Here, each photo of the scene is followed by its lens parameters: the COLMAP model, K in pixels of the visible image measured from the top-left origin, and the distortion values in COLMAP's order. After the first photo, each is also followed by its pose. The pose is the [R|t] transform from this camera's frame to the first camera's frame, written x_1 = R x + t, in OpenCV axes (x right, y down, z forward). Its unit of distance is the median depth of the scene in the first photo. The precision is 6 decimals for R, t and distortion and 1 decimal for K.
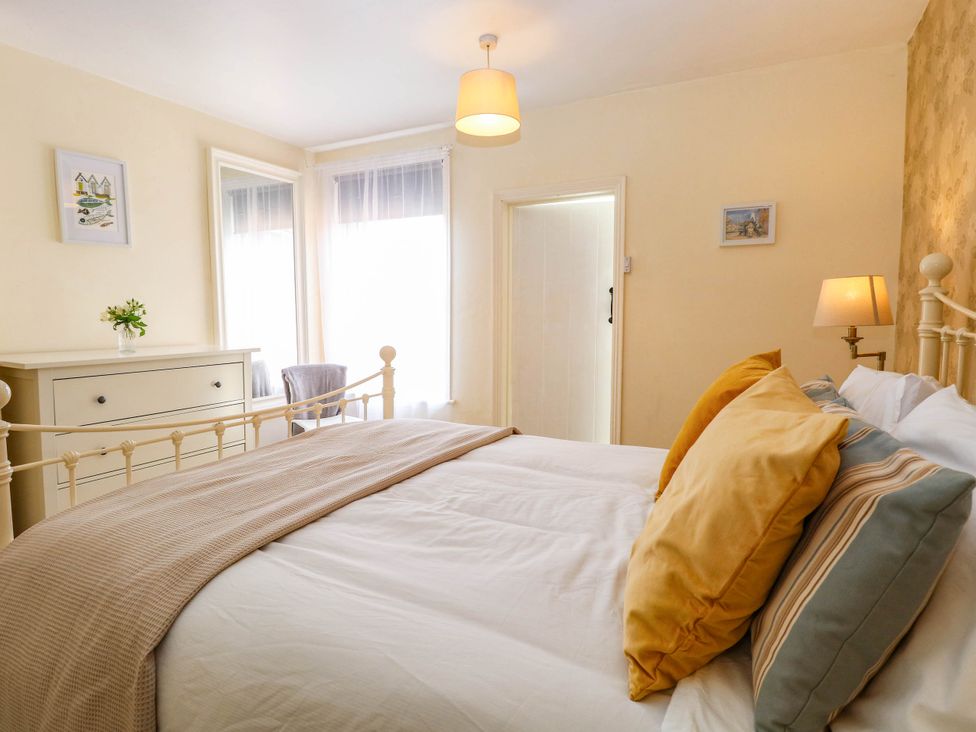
lens RADIAL K [[539.8, 0, 488.0], [0, 539.8, 366.3], [0, 0, 1]] dist [-0.007531, -0.001243]
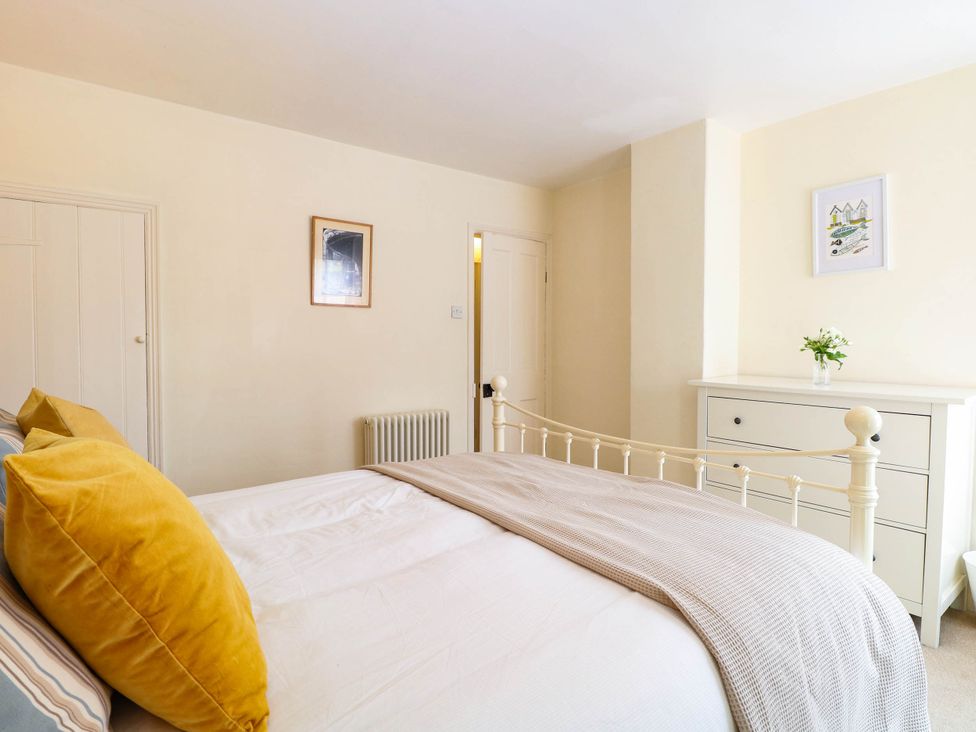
lens RADIAL K [[539.8, 0, 489.1], [0, 539.8, 358.3], [0, 0, 1]] dist [-0.007531, -0.001243]
pose [[-0.428808, 0.029590, -0.902911, 0.443794], [-0.090697, 0.993004, 0.075616, -0.091404], [0.898831, 0.114316, -0.423124, 0.872359]]
